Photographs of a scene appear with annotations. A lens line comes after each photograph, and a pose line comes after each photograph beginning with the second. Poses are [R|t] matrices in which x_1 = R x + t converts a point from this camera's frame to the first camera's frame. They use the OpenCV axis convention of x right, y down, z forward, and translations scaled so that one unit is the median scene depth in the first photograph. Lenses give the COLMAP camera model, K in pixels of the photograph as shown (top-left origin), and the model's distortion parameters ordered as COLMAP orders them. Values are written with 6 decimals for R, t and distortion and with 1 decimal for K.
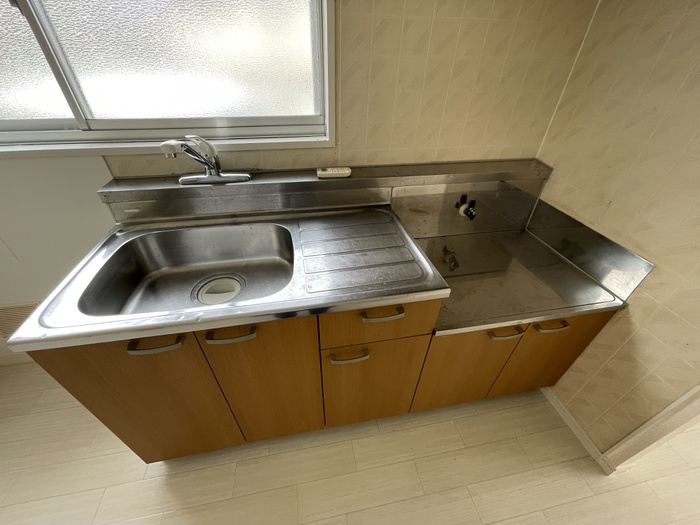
lens RADIAL K [[282.8, 0, 347.1], [0, 282.8, 263.8], [0, 0, 1]] dist [-0.003516, 0.000432]
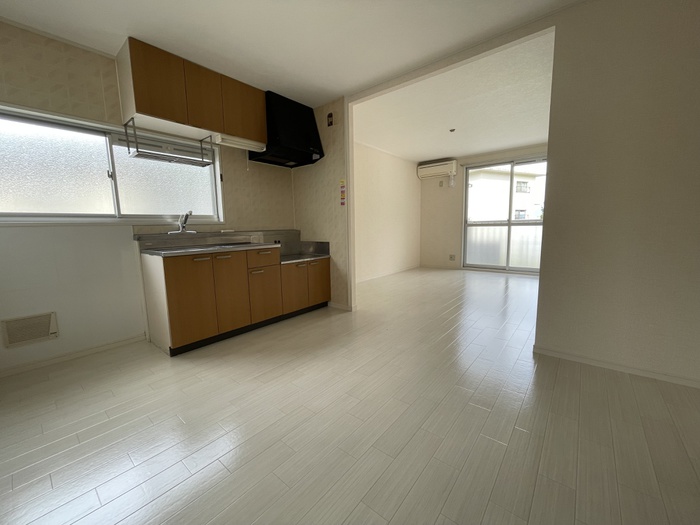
lens RADIAL K [[282.8, 0, 349.1], [0, 282.8, 260.7], [0, 0, 1]] dist [-0.003516, 0.000432]
pose [[0.767387, -0.113680, 0.631027, -0.898816], [0.407765, 0.846025, -0.343467, 1.323399], [-0.494819, 0.520882, 0.695583, -1.314427]]
